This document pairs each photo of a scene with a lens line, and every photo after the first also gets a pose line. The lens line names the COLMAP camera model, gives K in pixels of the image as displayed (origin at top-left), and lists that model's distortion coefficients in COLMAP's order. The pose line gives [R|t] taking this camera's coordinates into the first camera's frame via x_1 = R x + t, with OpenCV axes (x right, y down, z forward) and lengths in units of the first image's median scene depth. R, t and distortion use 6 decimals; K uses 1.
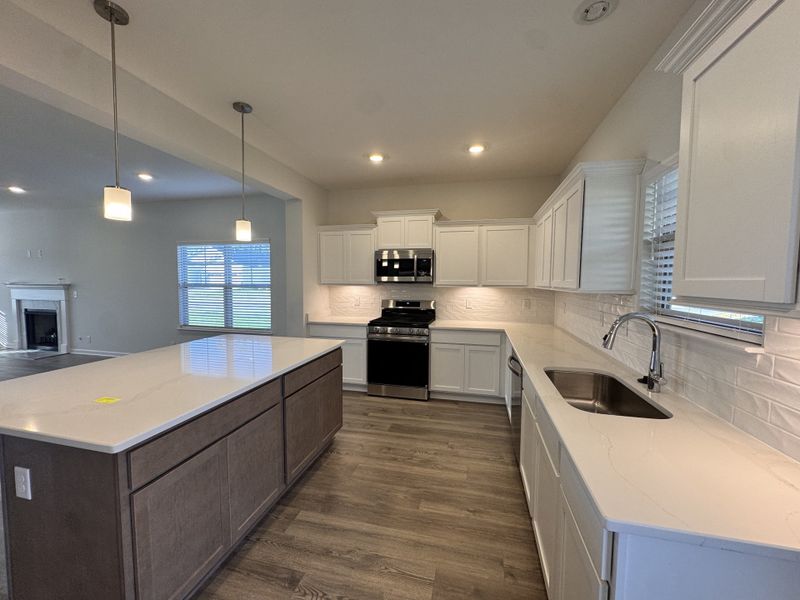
lens RADIAL K [[319.1, 0, 400.0], [0, 319.1, 300.0], [0, 0, 1]] dist [-0.001929, 0.000196]
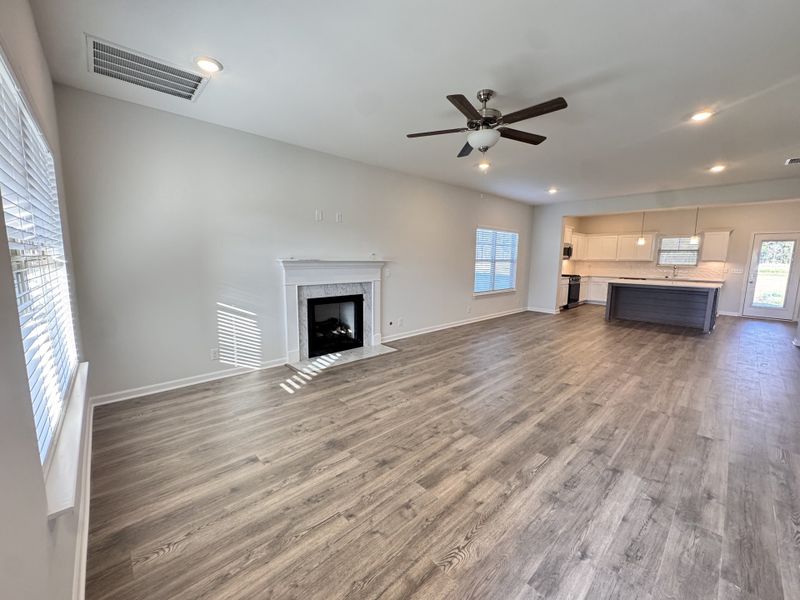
lens RADIAL K [[319.1, 0, 400.0], [0, 319.1, 300.0], [0, 0, 1]] dist [-0.001929, 0.000196]
pose [[0.548036, -0.112595, 0.828842, -1.683762], [0.038004, 0.993227, 0.109797, -0.036727], [-0.835591, -0.028673, 0.548603, 0.492375]]
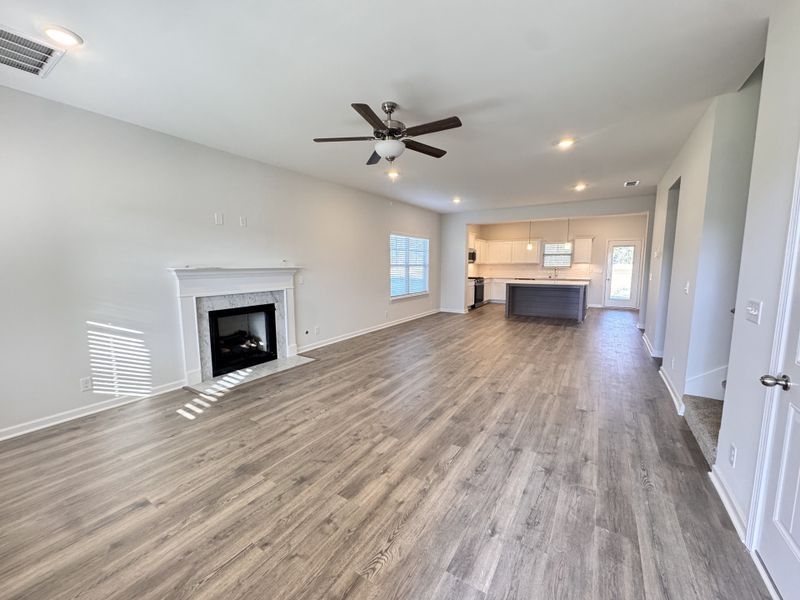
lens RADIAL K [[319.1, 0, 400.0], [0, 319.1, 300.0], [0, 0, 1]] dist [-0.001929, 0.000196]
pose [[0.321974, -0.117731, 0.939400, -1.680264], [0.056090, 0.992867, 0.105207, -0.037266], [-0.945086, 0.018817, 0.326281, 0.484330]]
